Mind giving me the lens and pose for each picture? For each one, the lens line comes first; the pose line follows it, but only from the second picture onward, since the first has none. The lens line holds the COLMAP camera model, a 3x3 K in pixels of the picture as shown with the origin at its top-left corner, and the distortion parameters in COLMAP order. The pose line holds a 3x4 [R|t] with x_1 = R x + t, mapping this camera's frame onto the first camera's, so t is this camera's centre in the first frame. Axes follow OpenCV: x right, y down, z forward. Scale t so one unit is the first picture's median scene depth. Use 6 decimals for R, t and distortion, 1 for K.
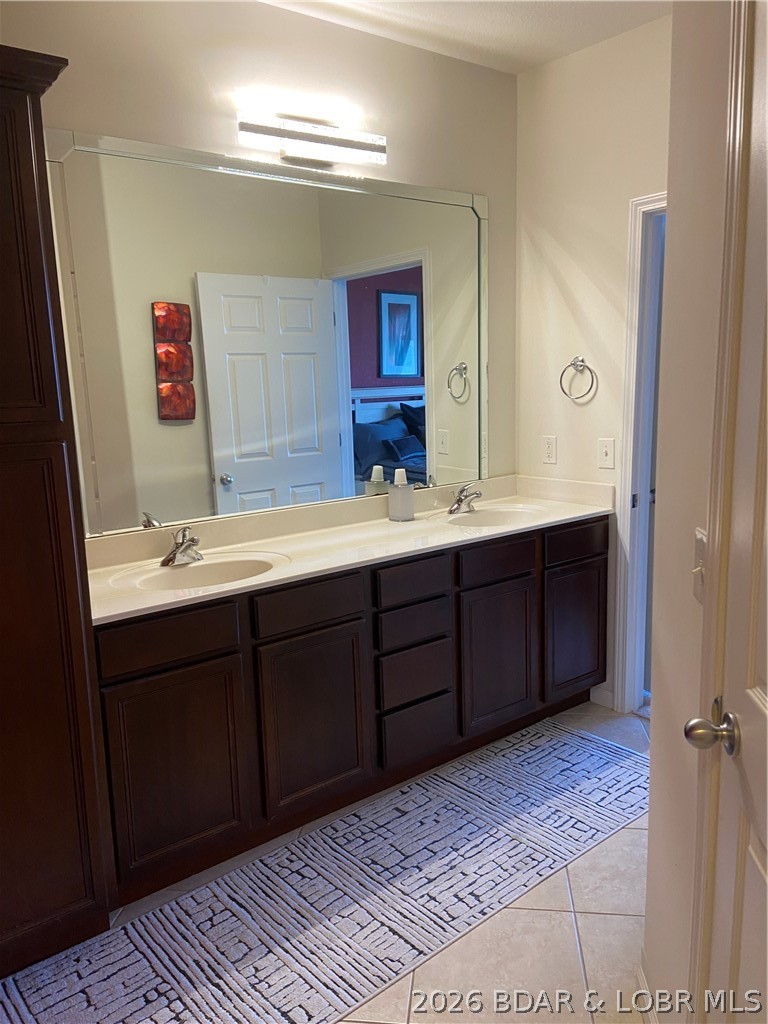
lens RADIAL K [[776.1, 0, 382.2], [0, 776.1, 508.1], [0, 0, 1]] dist [0.104877, -0.135895]
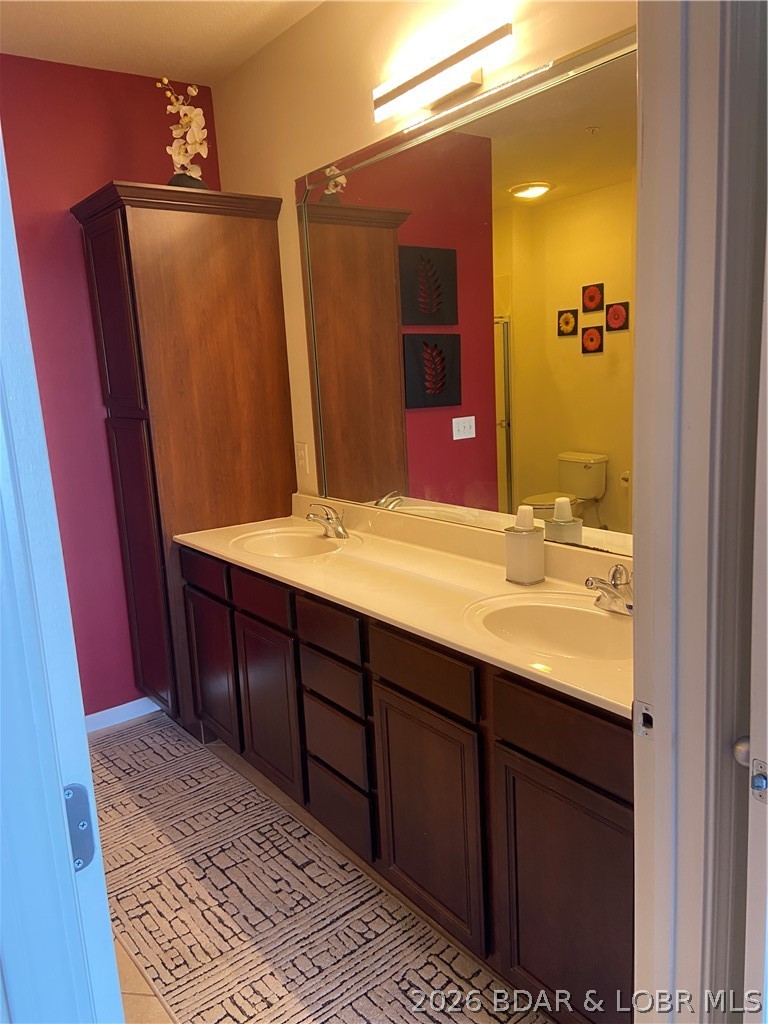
lens RADIAL K [[776.1, 0, 384.8], [0, 776.1, 510.2], [0, 0, 1]] dist [0.104877, -0.135895]
pose [[-0.026306, 0.213425, -0.976605, 0.835742], [-0.124086, 0.968691, 0.215038, -0.216518], [0.991923, 0.126839, 0.001001, 1.066217]]
